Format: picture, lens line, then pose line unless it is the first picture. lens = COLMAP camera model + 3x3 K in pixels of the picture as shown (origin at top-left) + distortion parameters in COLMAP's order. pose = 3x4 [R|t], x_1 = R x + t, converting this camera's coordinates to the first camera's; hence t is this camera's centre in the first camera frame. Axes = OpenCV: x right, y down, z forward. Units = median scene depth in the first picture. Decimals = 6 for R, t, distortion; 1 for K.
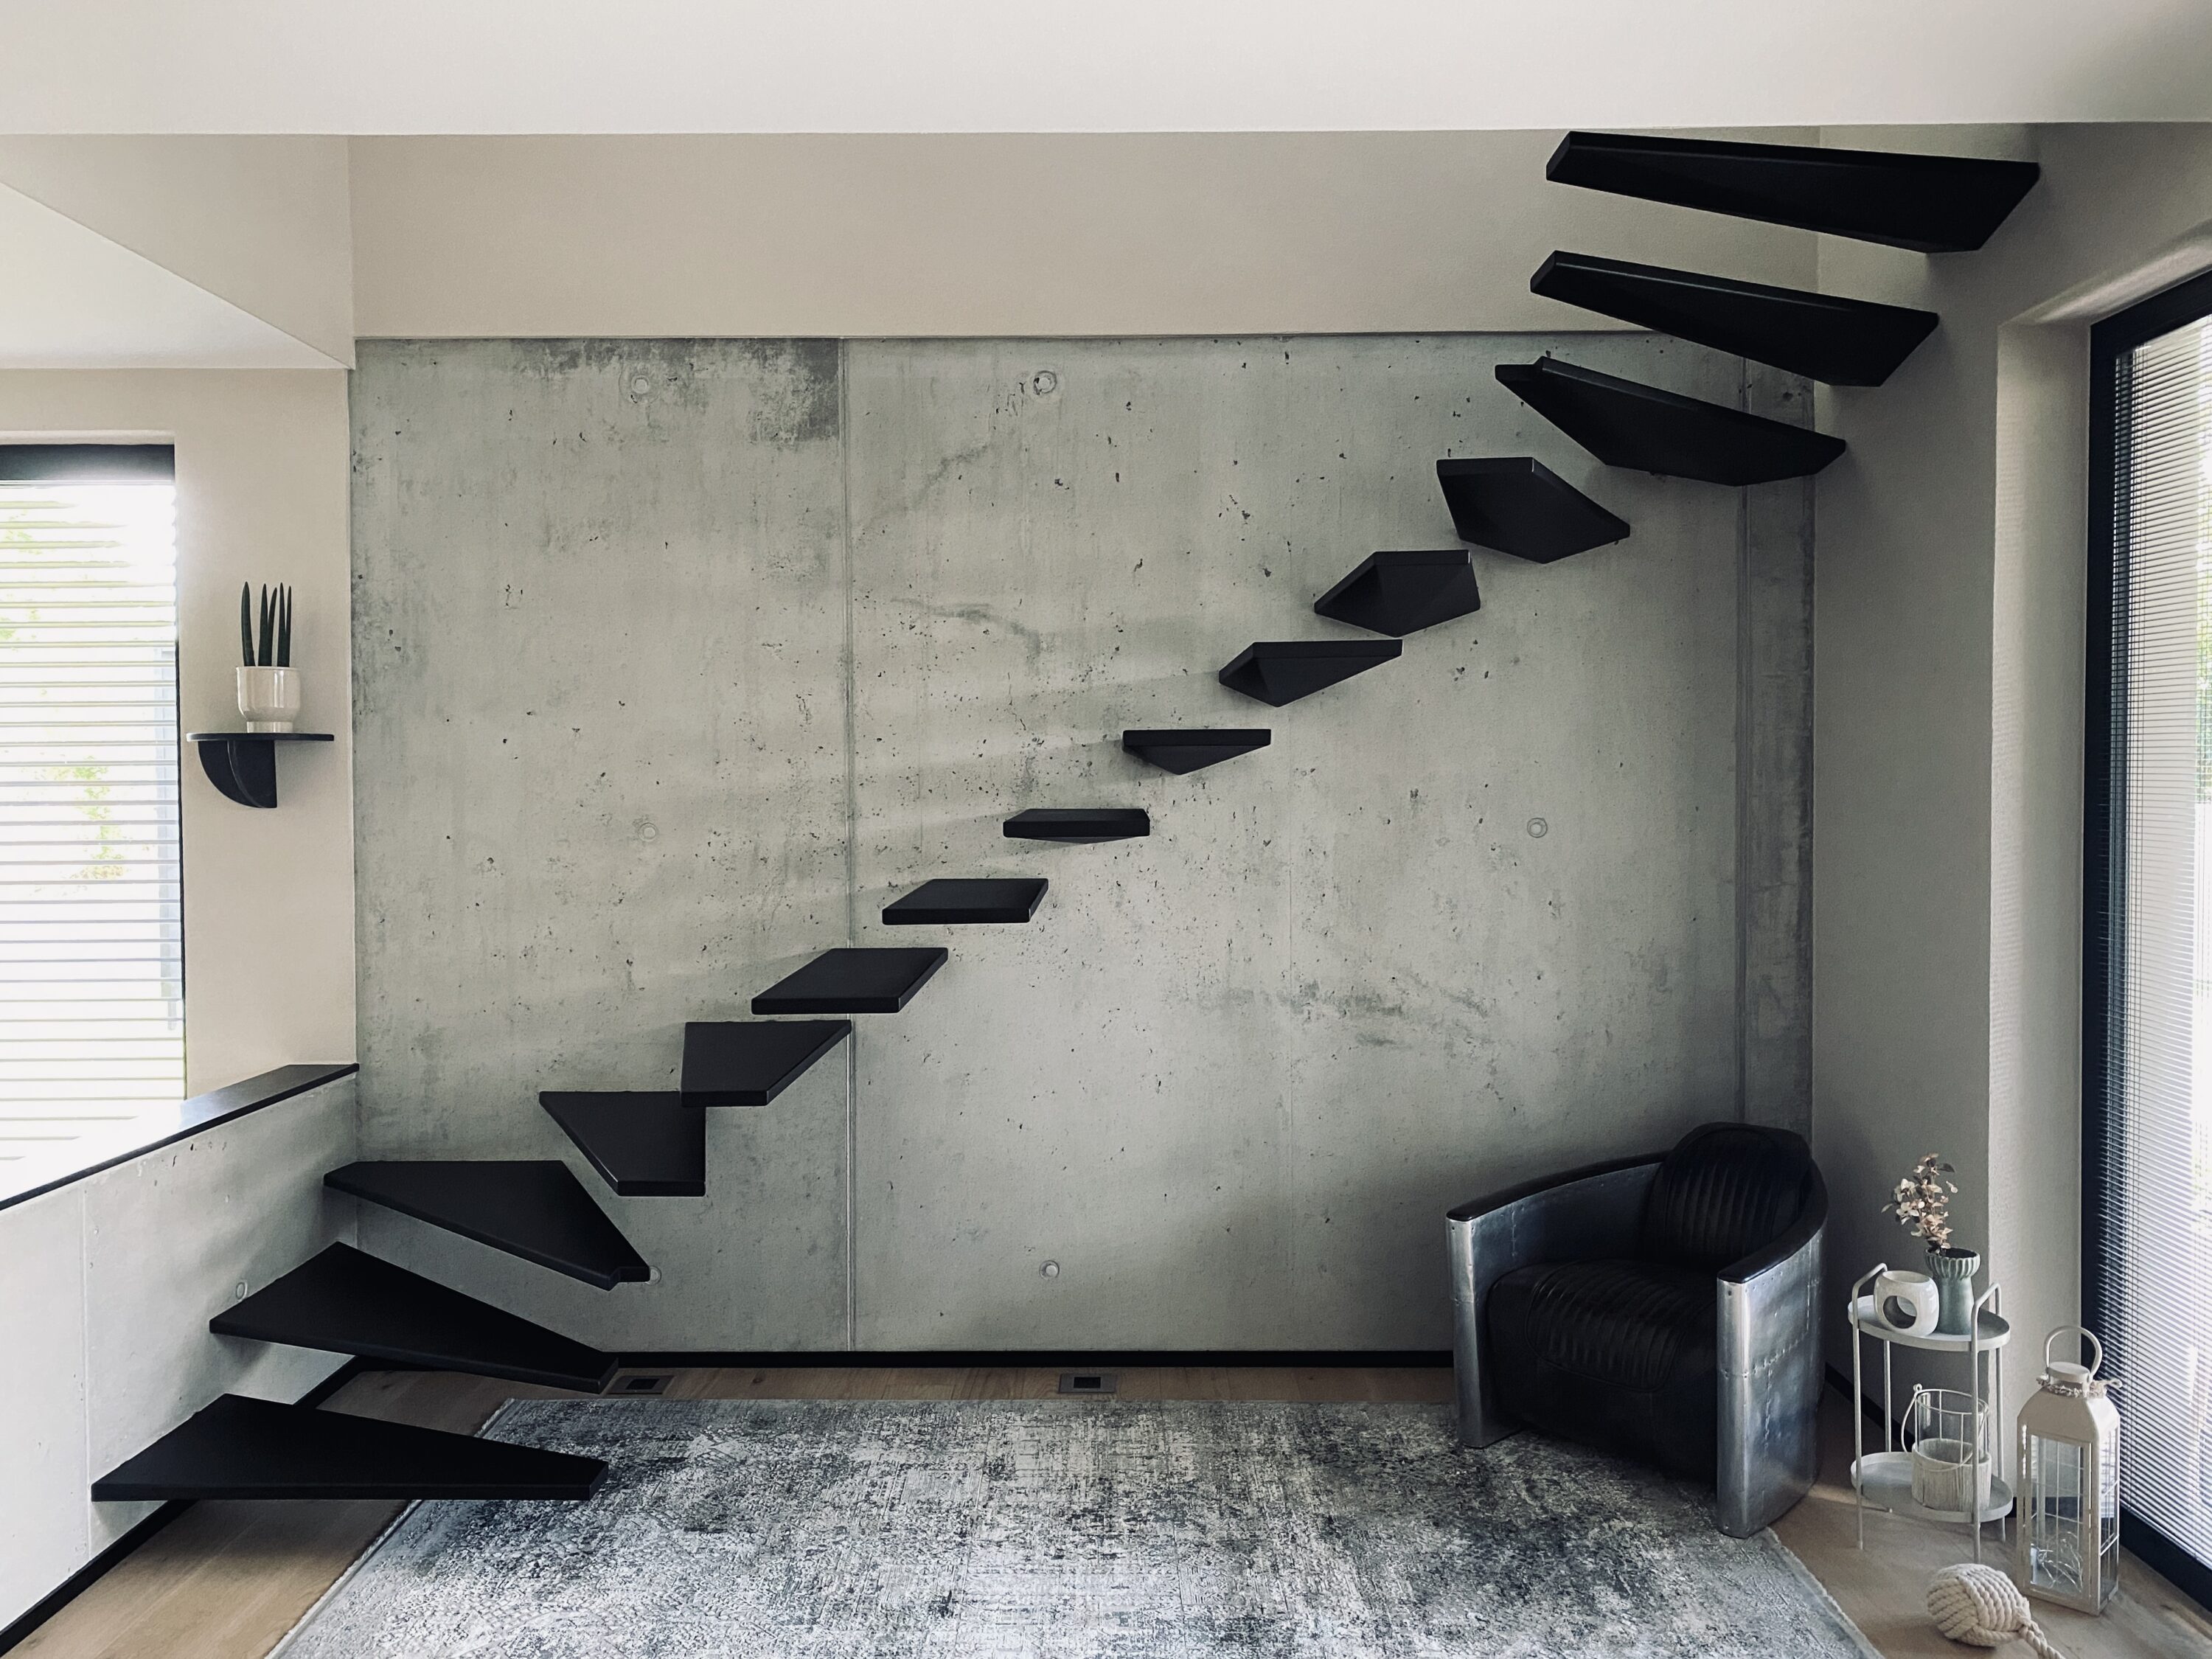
lens RADIAL K [[1675.9, 0, 1117.9], [0, 1675.9, 818.1], [0, 0, 1]] dist [0.026571, -0.045916]
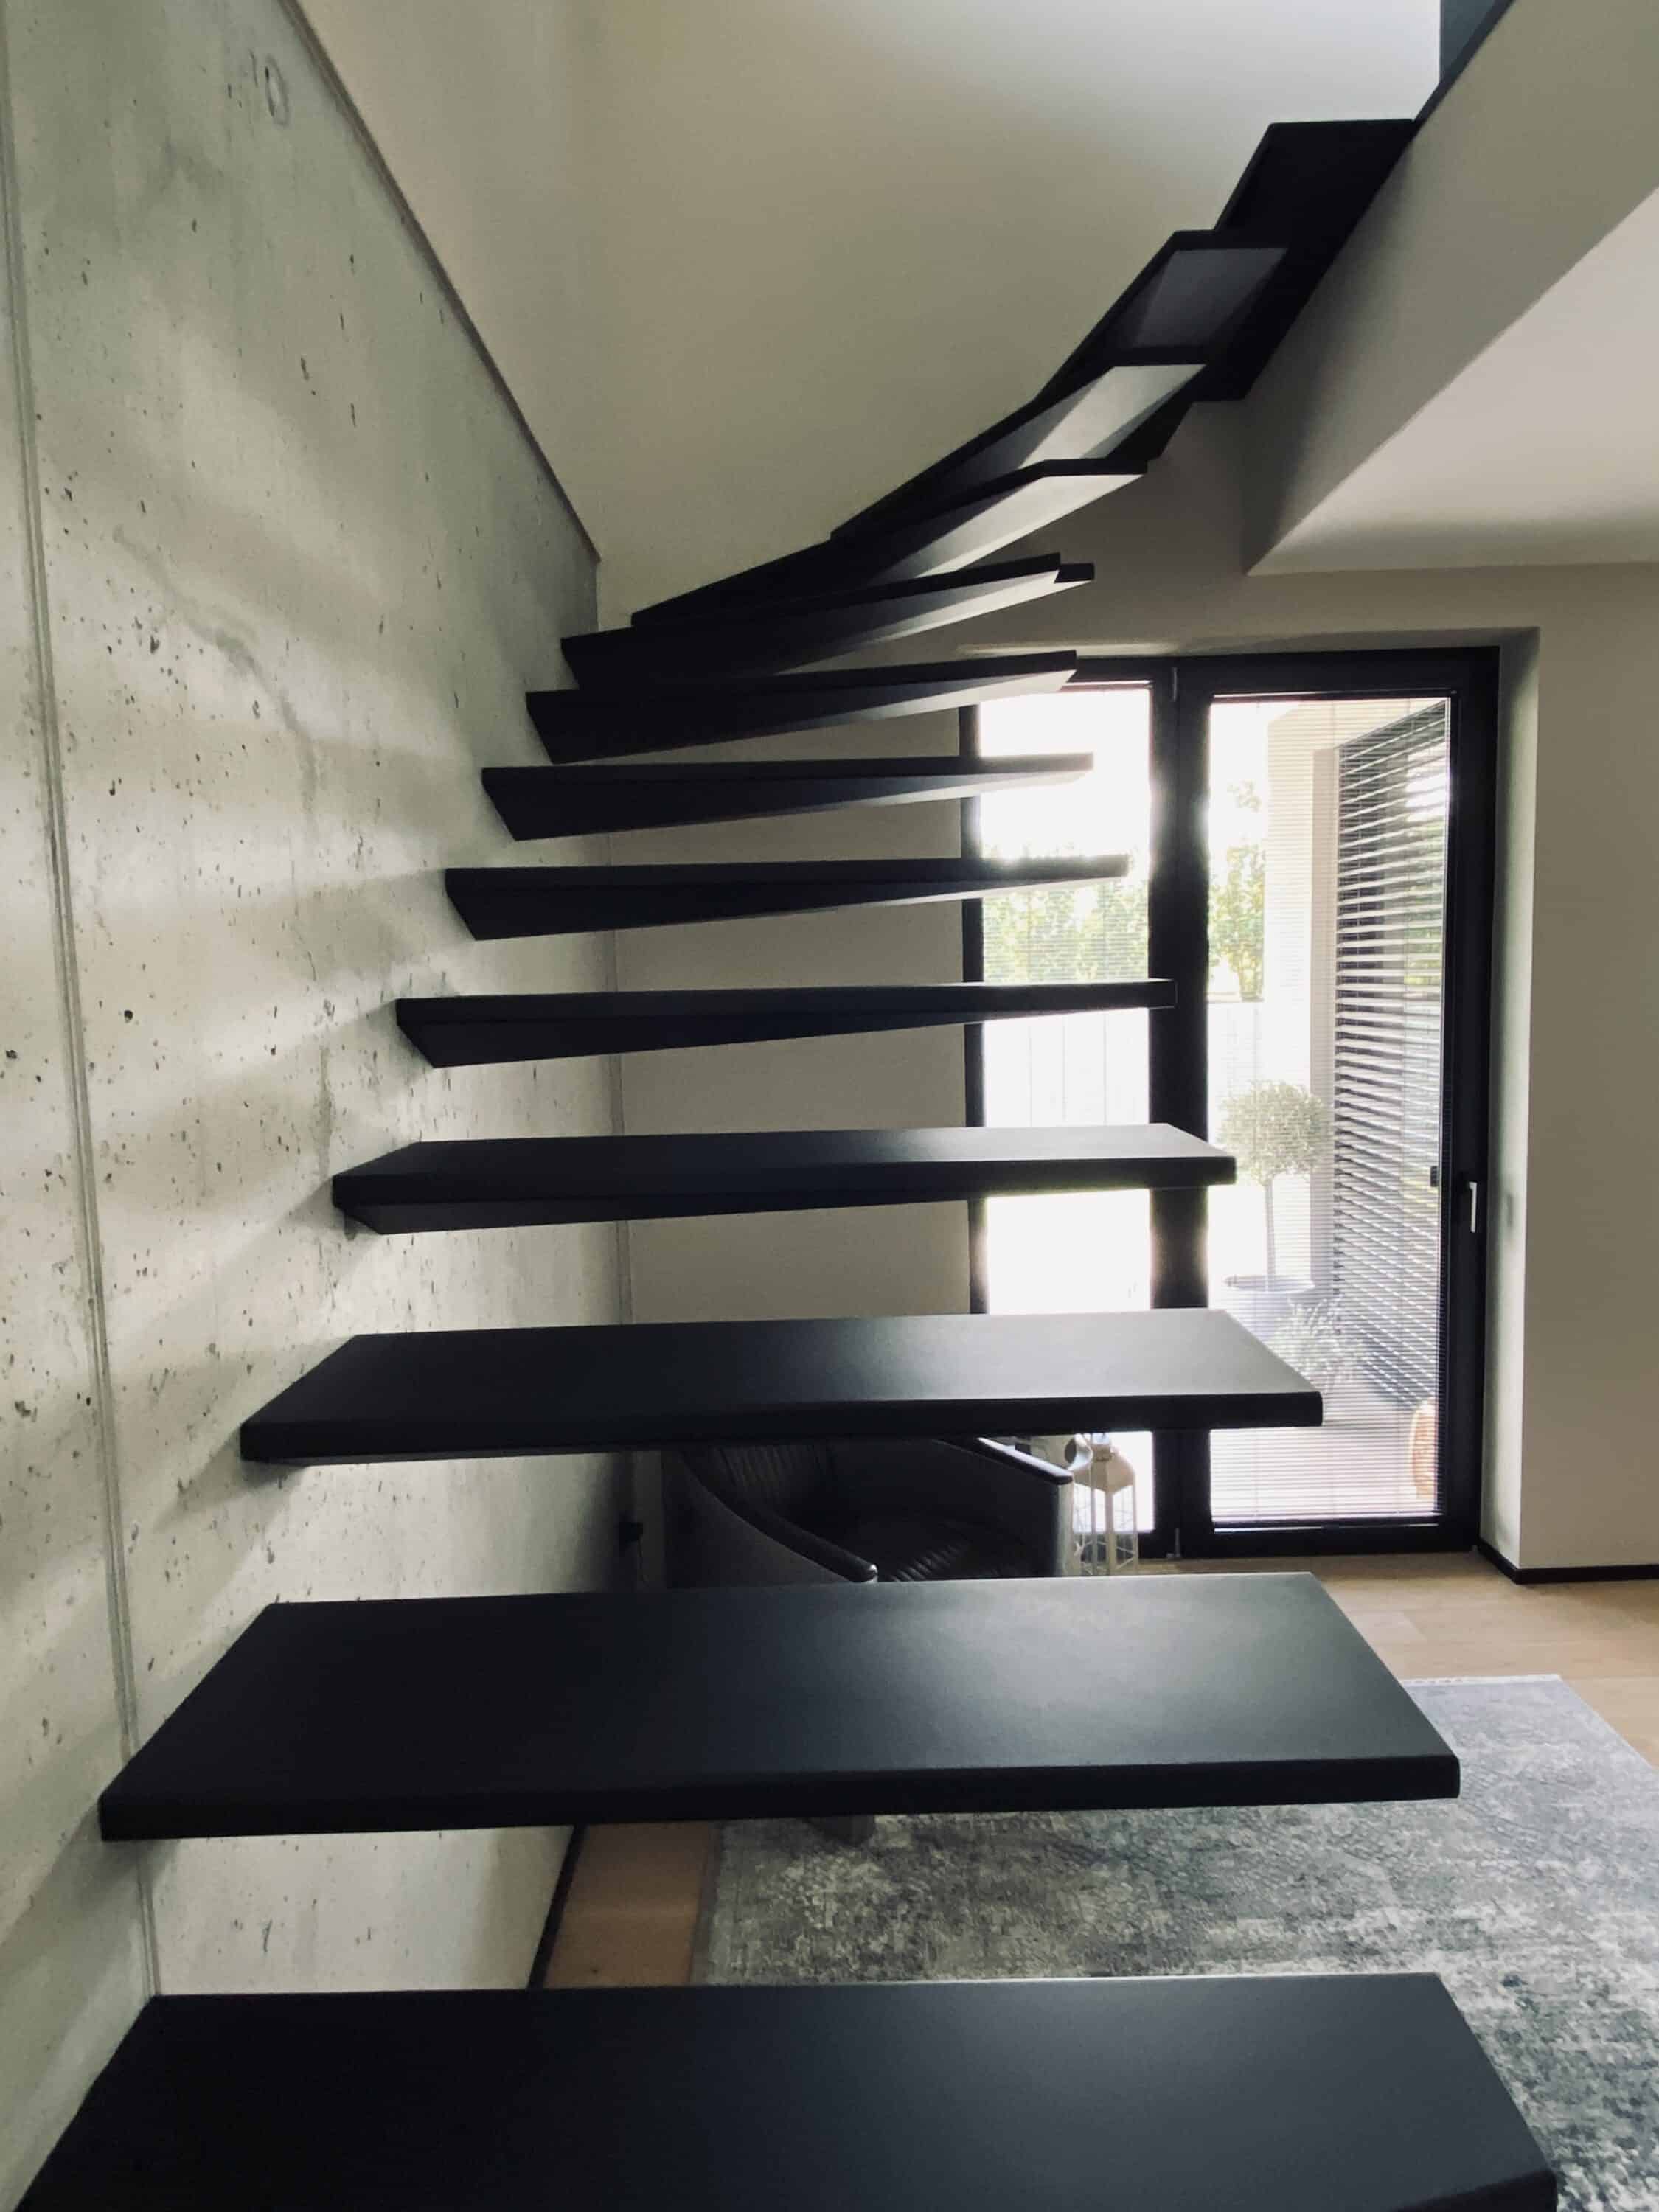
lens RADIAL K [[1357.6, 0, 840.1], [0, 1357.6, 1082.5], [0, 0, 1]] dist [0.001140, -0.002653]
pose [[-0.013458, -0.078488, 0.996824, -0.382303], [0.051662, 0.995528, 0.079084, -0.047513], [-0.998574, 0.052562, -0.009343, 0.884161]]
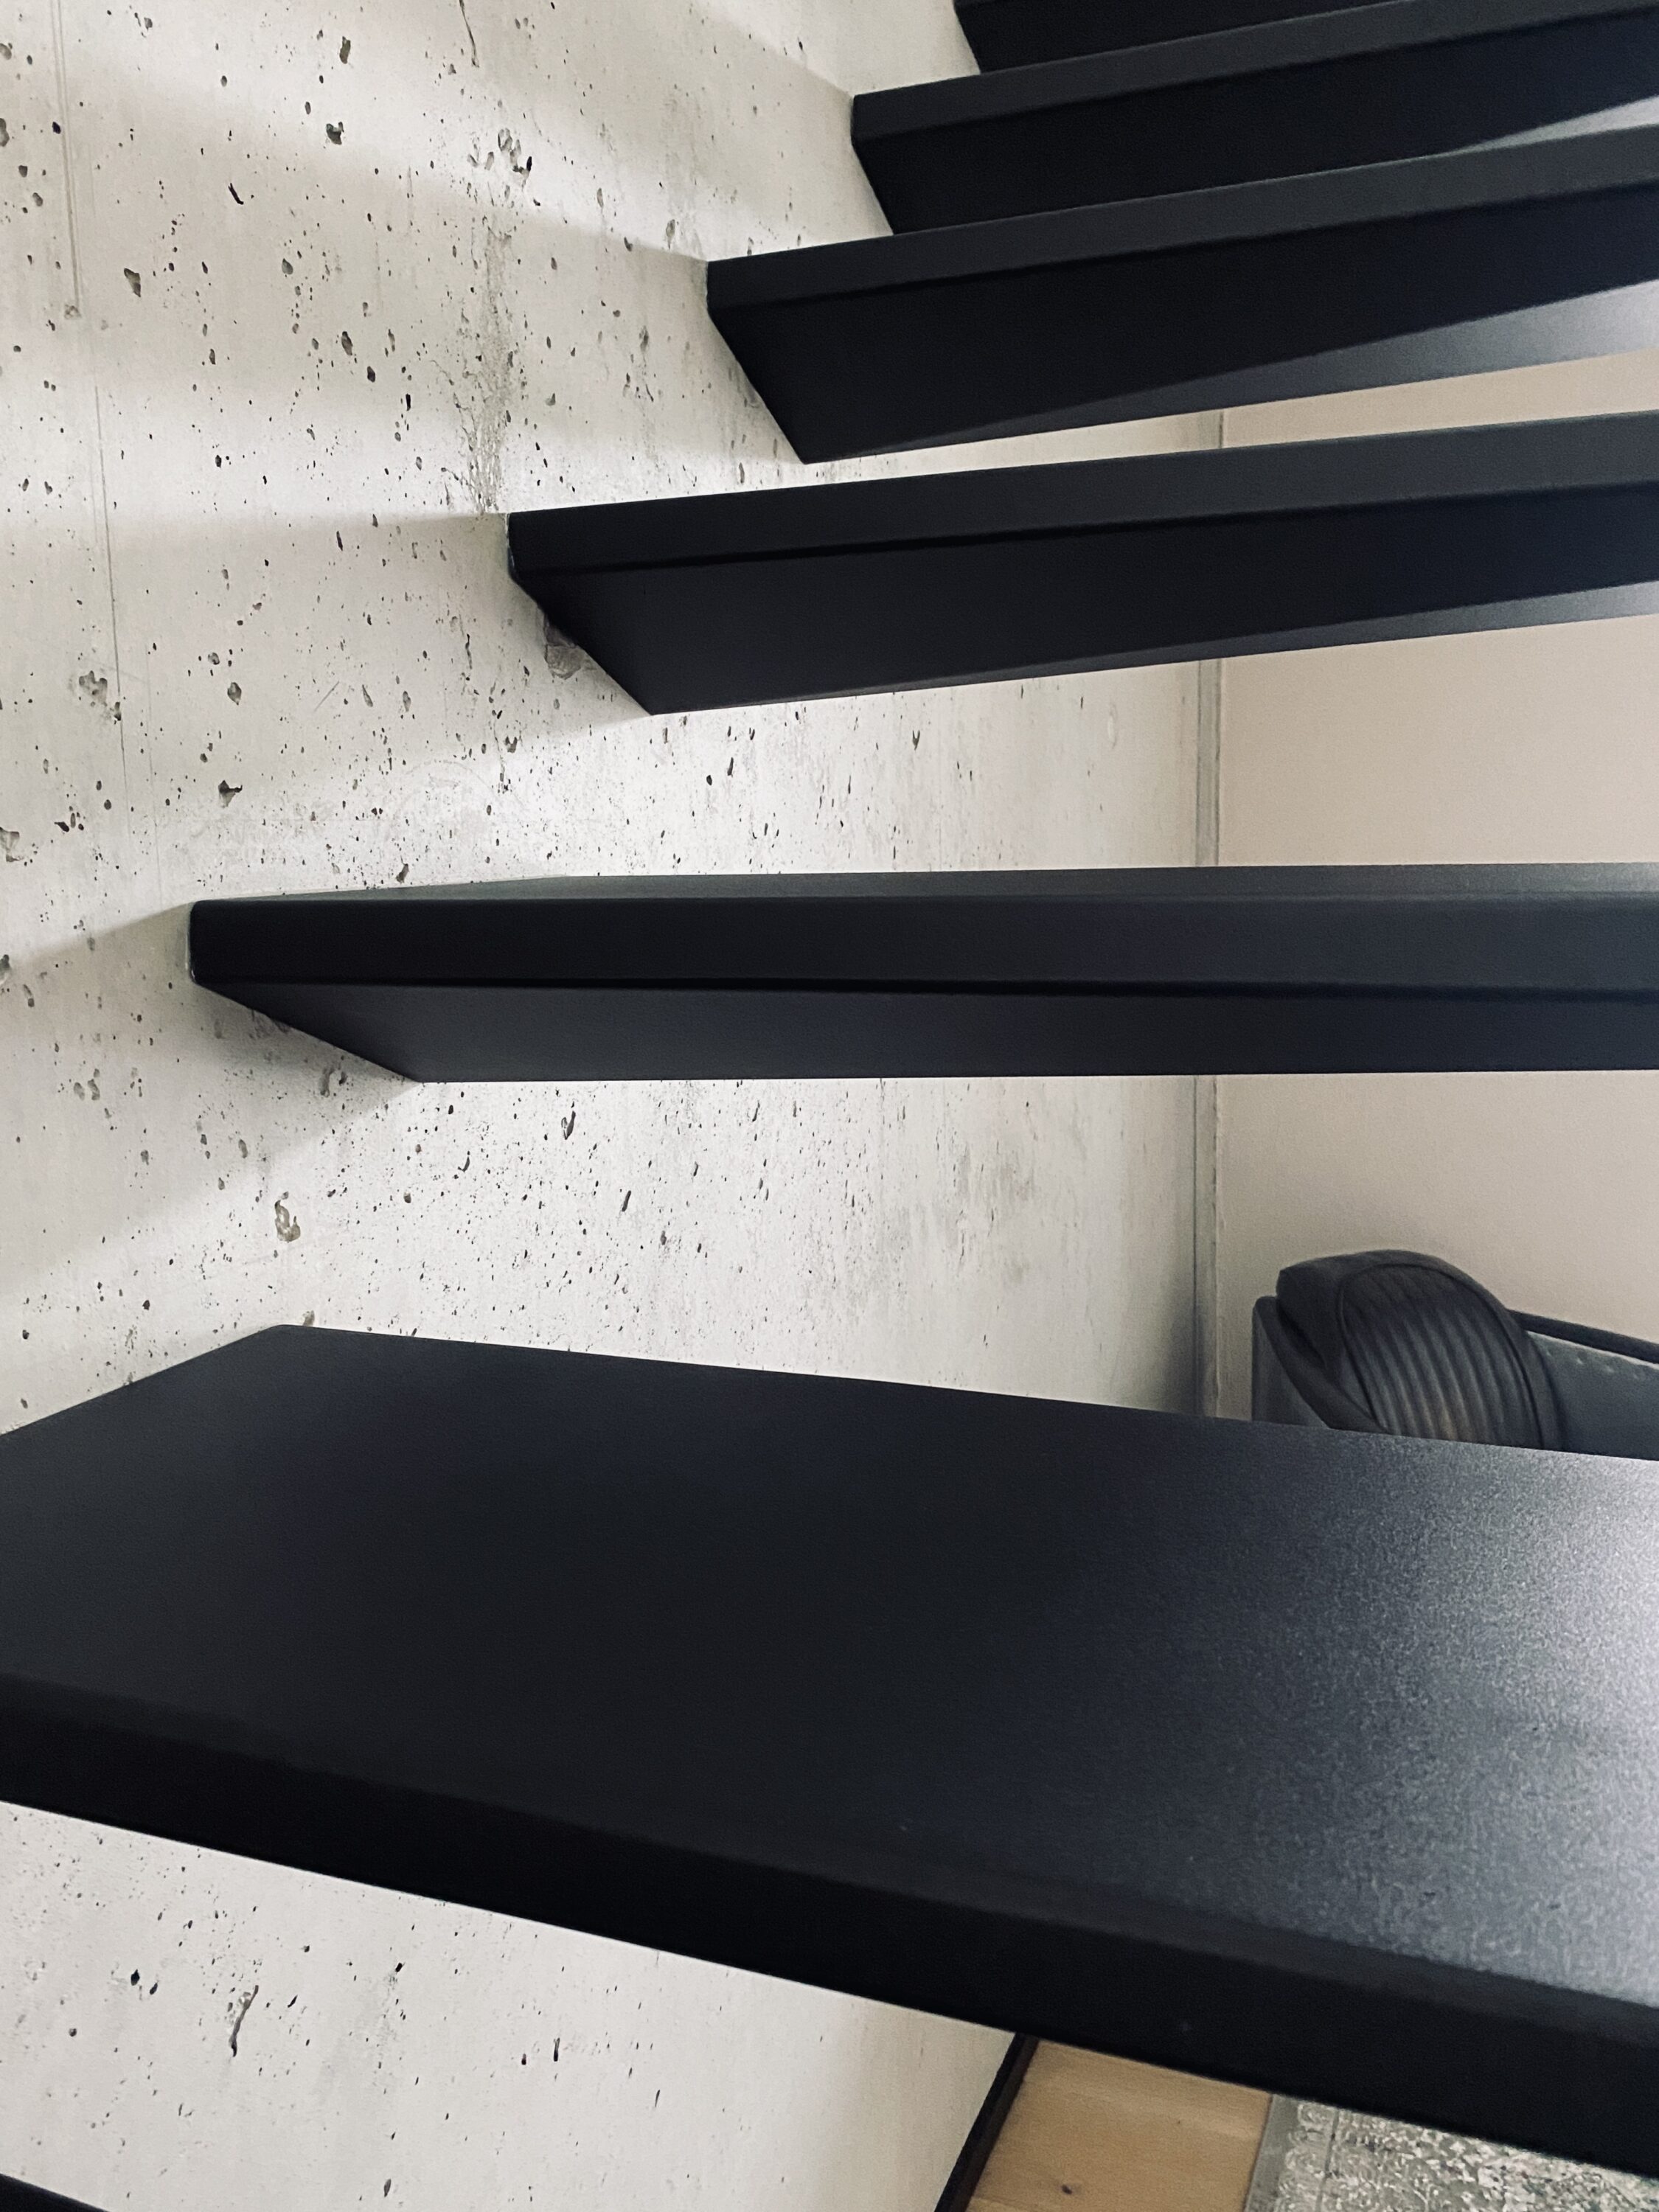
lens RADIAL K [[1836.2, 0, 808.8], [0, 1836.2, 1097.0], [0, 0, 1]] dist [0.013292, -0.021733]
pose [[0.382088, -0.141588, 0.913215, -0.244267], [0.044704, 0.989868, 0.134769, 0.034784], [-0.923044, -0.010669, 0.384546, 0.890996]]
